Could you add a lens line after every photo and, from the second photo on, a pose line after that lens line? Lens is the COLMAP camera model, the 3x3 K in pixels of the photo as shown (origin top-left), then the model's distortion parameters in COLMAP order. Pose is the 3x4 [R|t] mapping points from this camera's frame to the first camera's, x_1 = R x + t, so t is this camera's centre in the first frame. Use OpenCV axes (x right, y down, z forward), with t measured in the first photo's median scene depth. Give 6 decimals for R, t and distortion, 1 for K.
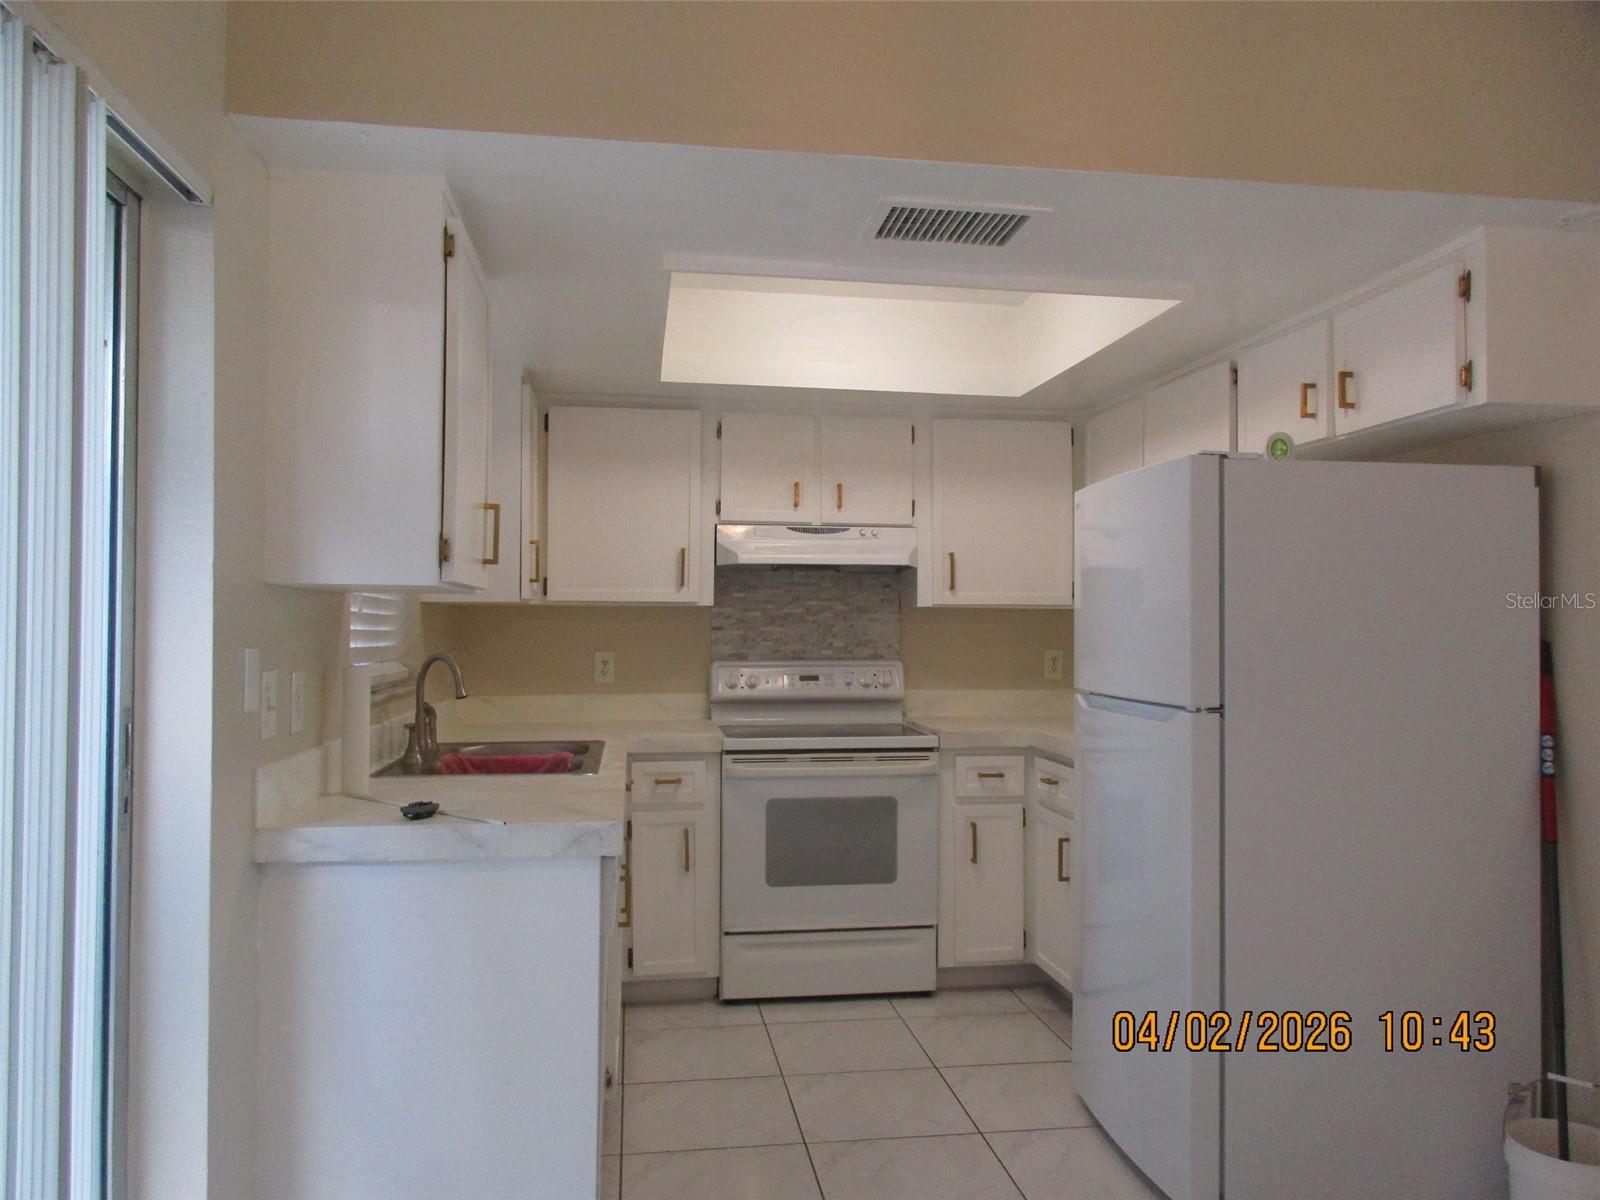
lens RADIAL K [[1207.2, 0, 810.7], [0, 1207.2, 596.2], [0, 0, 1]] dist [0.006337, -0.001480]
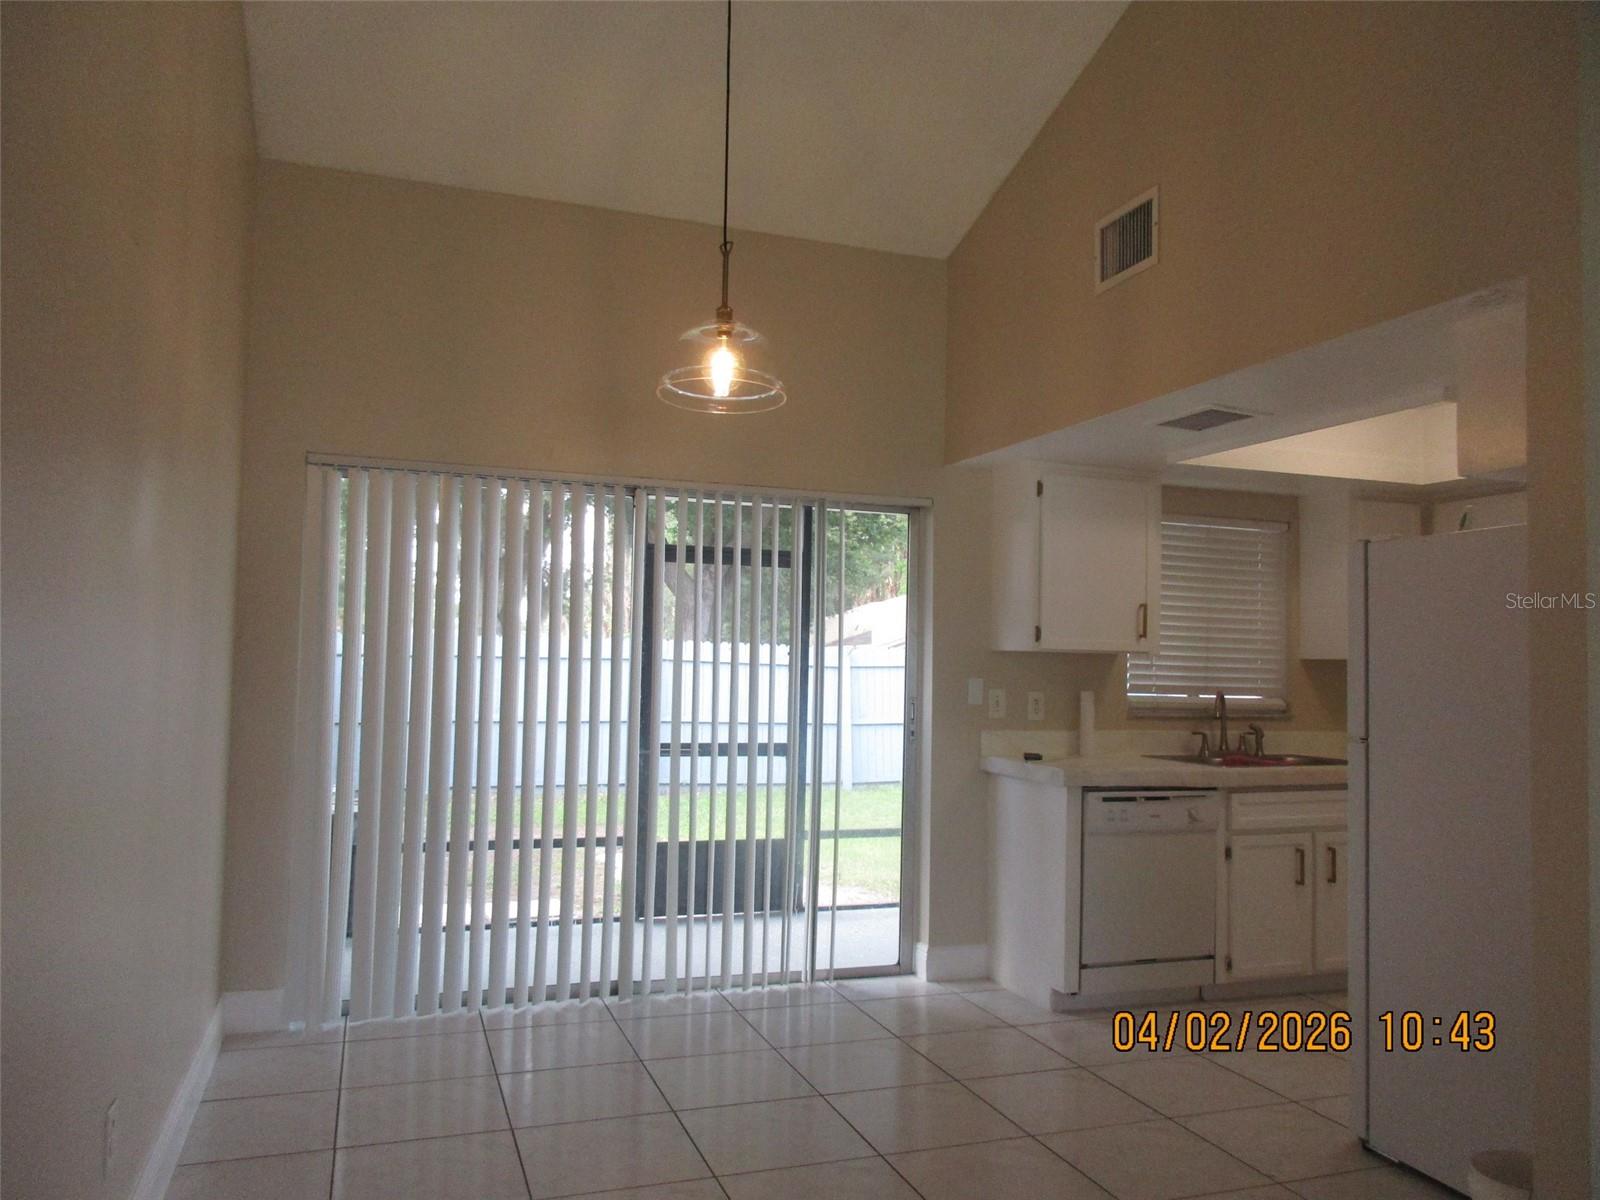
lens RADIAL K [[1207.2, 0, 810.7], [0, 1207.2, 596.2], [0, 0, 1]] dist [0.006337, -0.001480]
pose [[0.198342, -0.050615, -0.978825, 0.863573], [-0.001574, 0.998648, -0.051959, 0.004198], [0.980132, 0.011846, 0.197994, 0.103014]]
